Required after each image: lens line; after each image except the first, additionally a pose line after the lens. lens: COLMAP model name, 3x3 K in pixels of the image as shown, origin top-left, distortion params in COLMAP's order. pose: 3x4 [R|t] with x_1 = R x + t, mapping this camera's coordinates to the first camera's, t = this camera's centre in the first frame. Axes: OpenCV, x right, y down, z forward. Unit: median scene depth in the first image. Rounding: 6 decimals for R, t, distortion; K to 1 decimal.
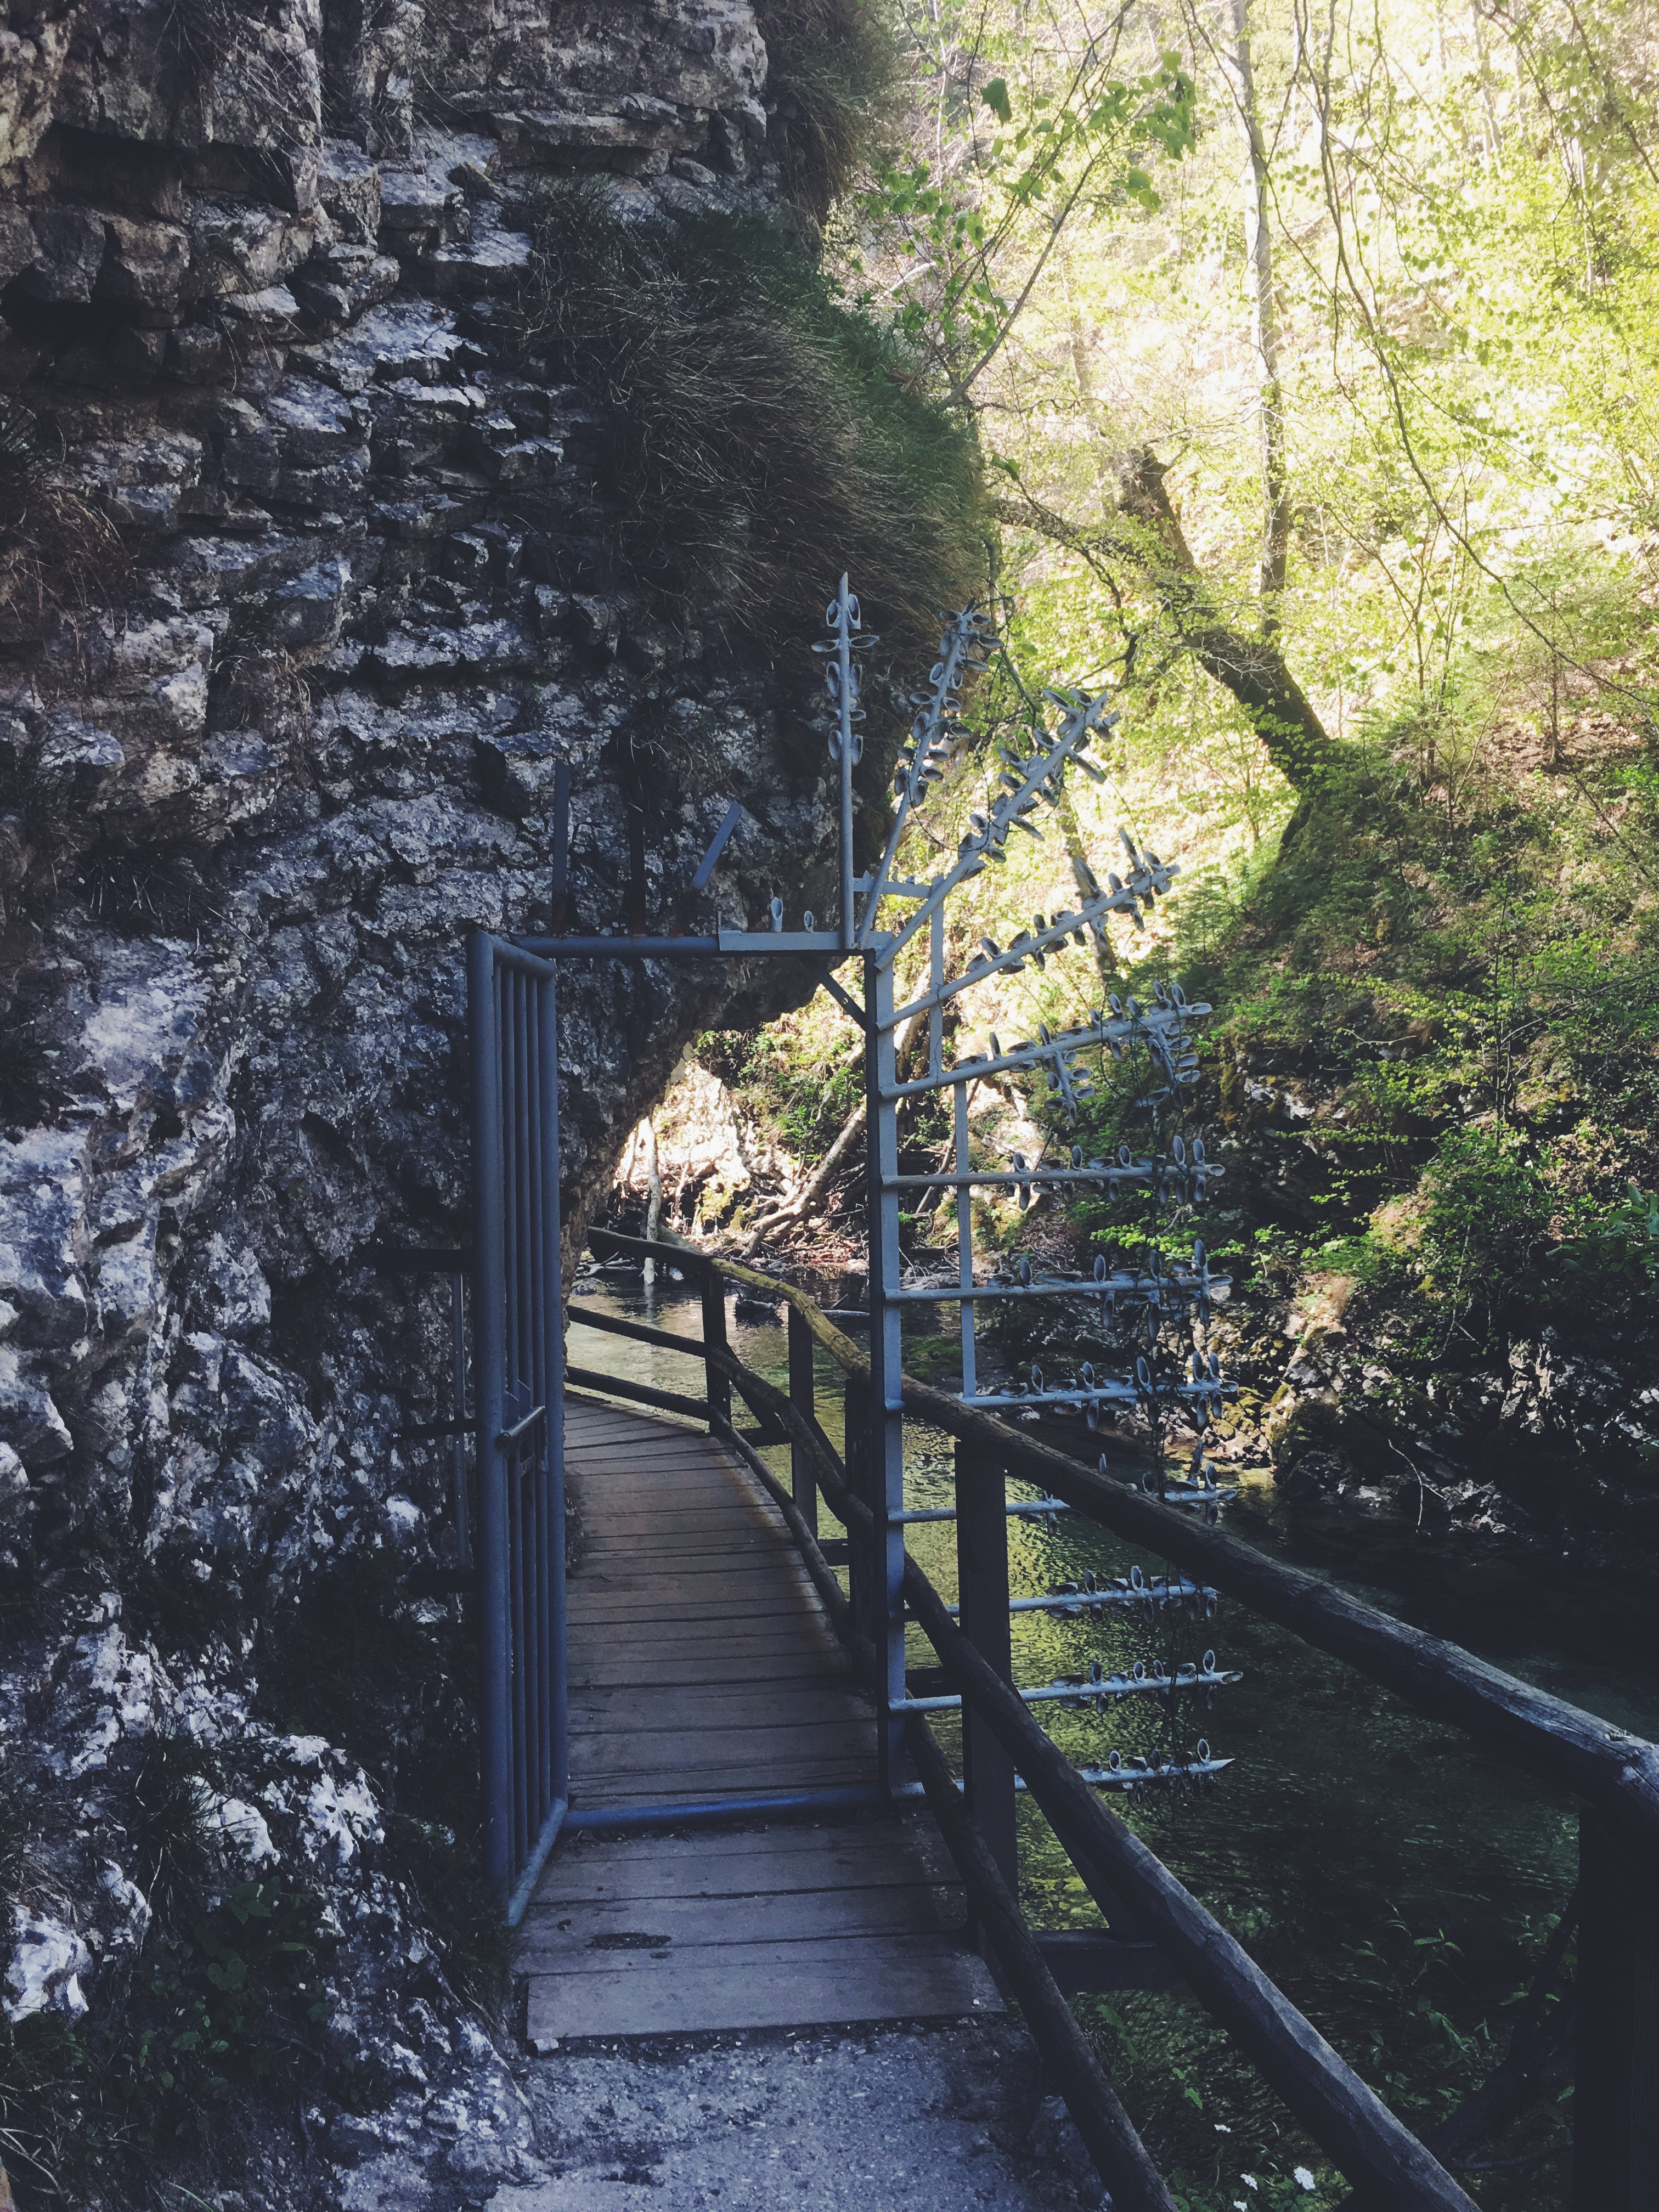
lens RADIAL K [[1801.6, 0, 866.6], [0, 1801.6, 1092.1], [0, 0, 1]] dist [0.077104, -0.000215]
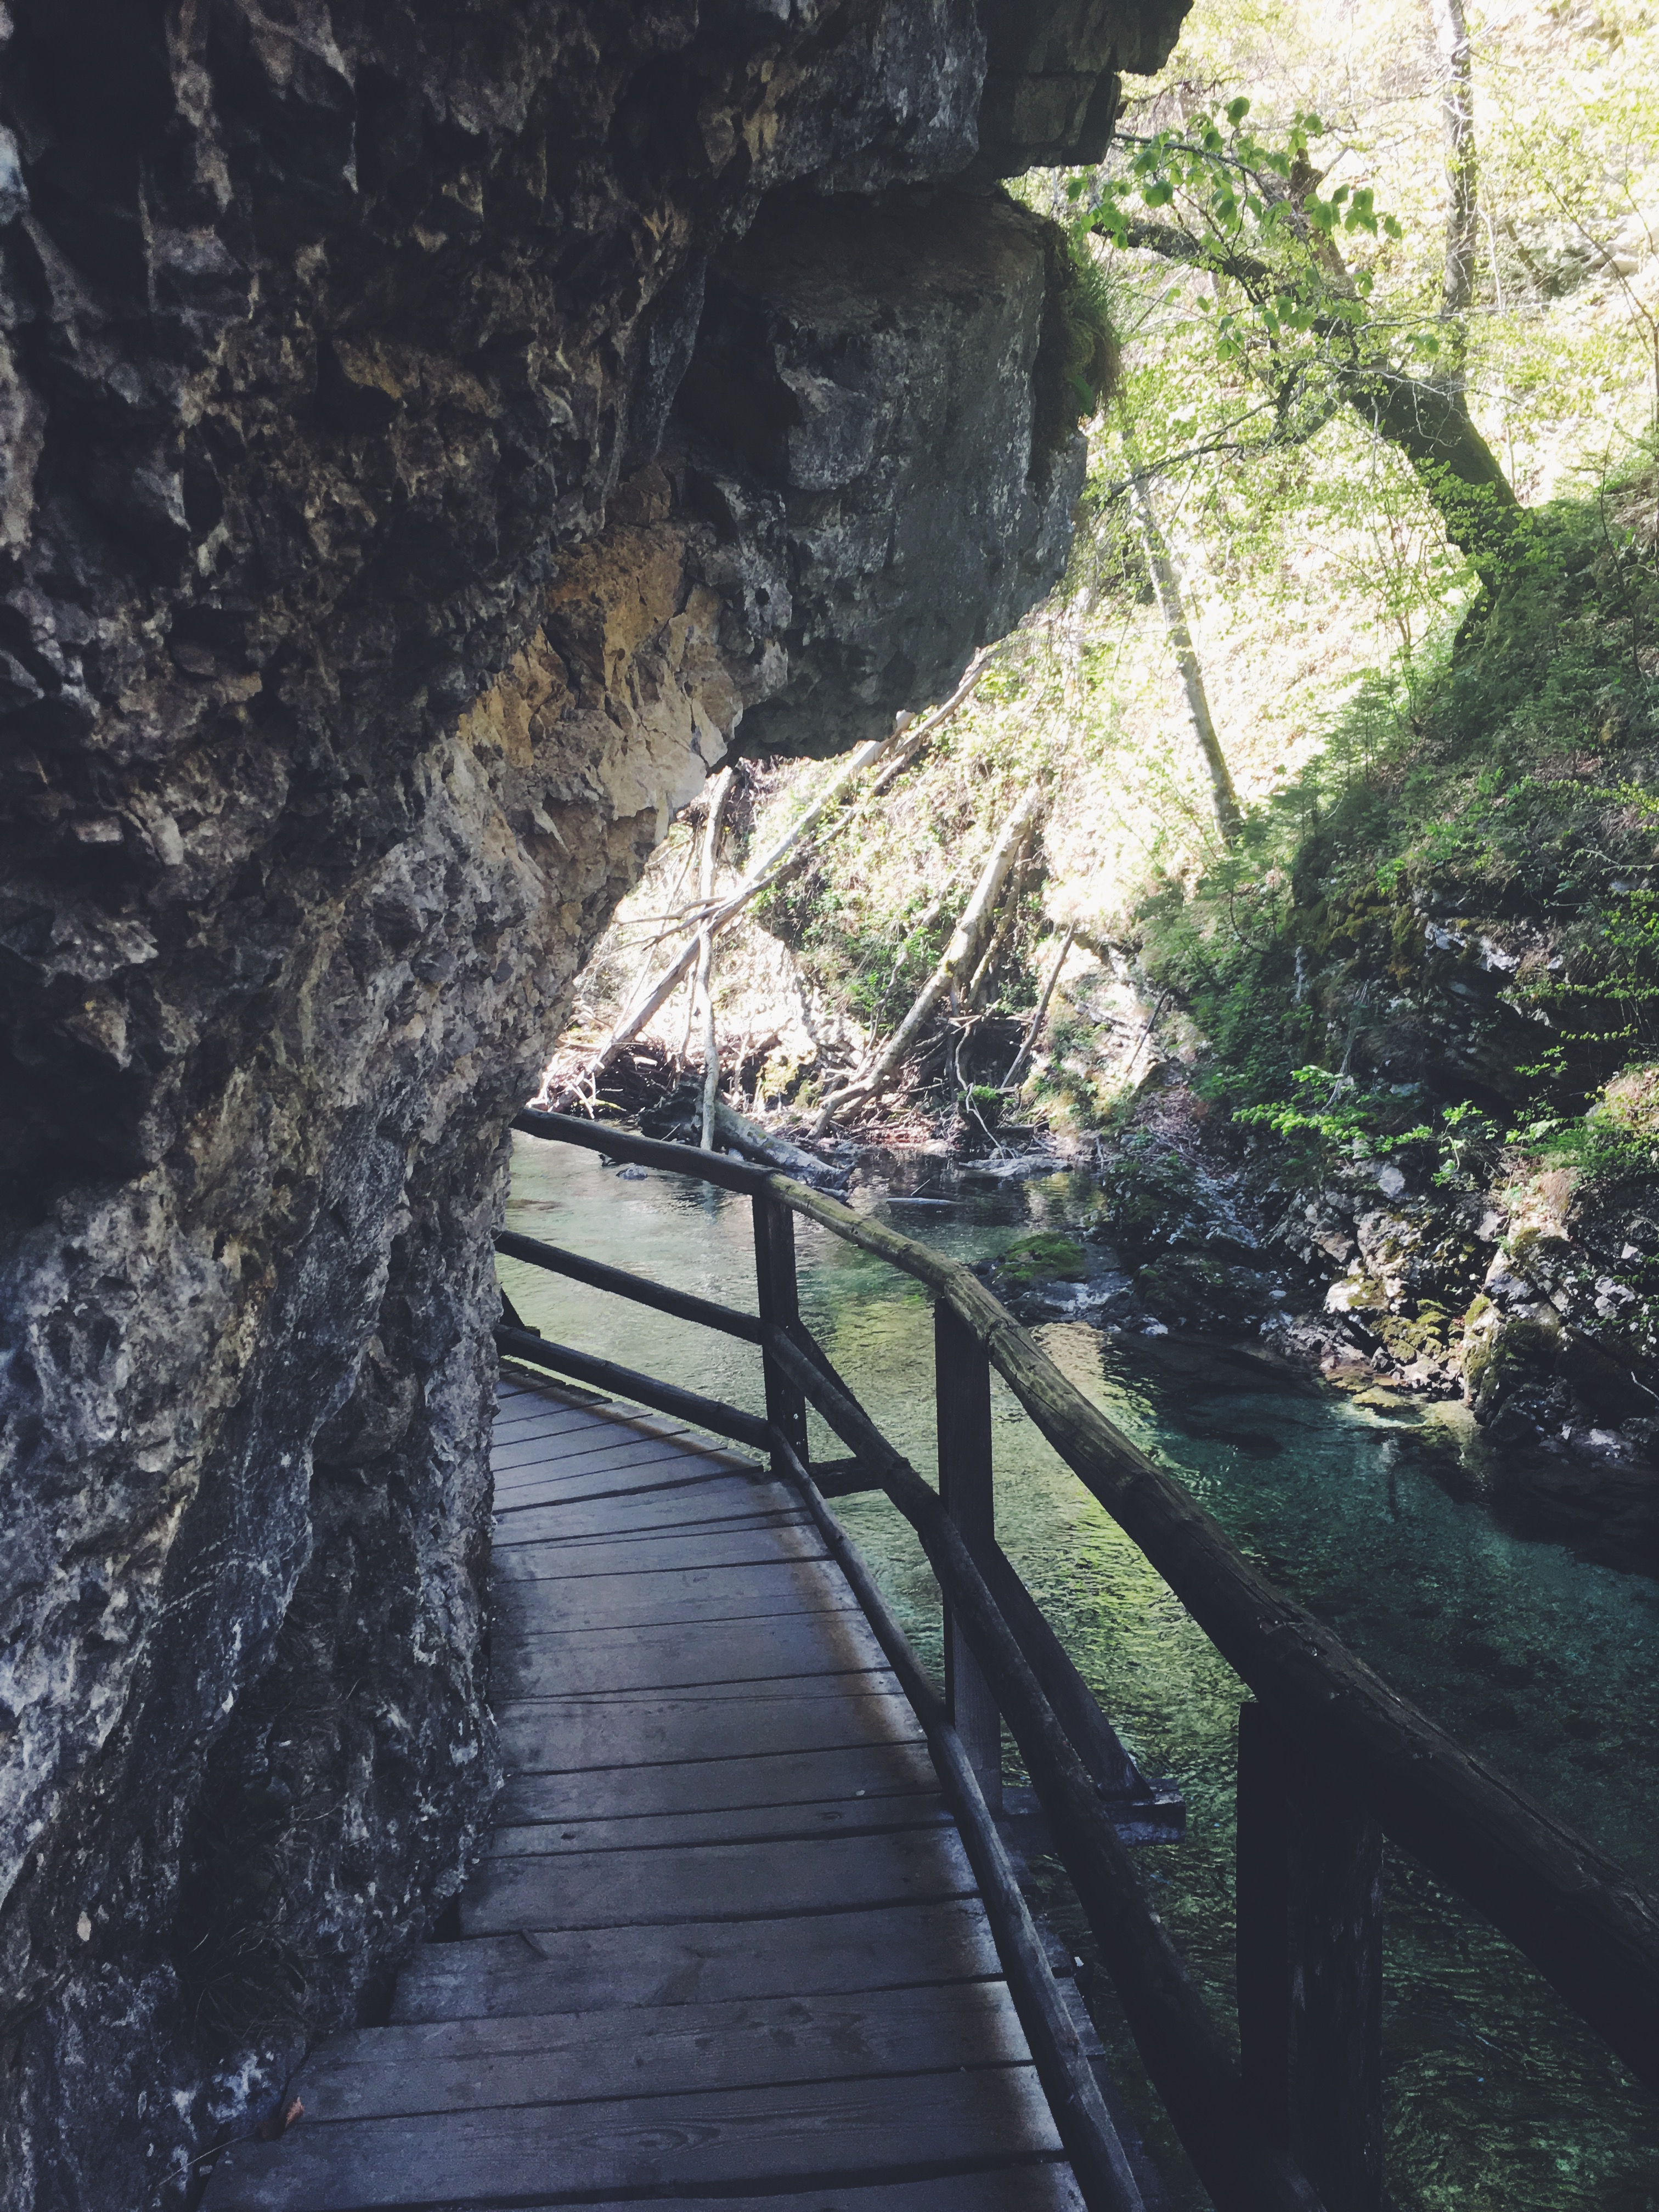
lens RADIAL K [[1801.6, 0, 866.6], [0, 1801.6, 1092.1], [0, 0, 1]] dist [0.077104, -0.000215]
pose [[0.999382, -0.002972, -0.035033, -0.009310], [0.005411, 0.997551, 0.069735, 0.006912], [0.034740, -0.069882, 0.996950, 0.114235]]
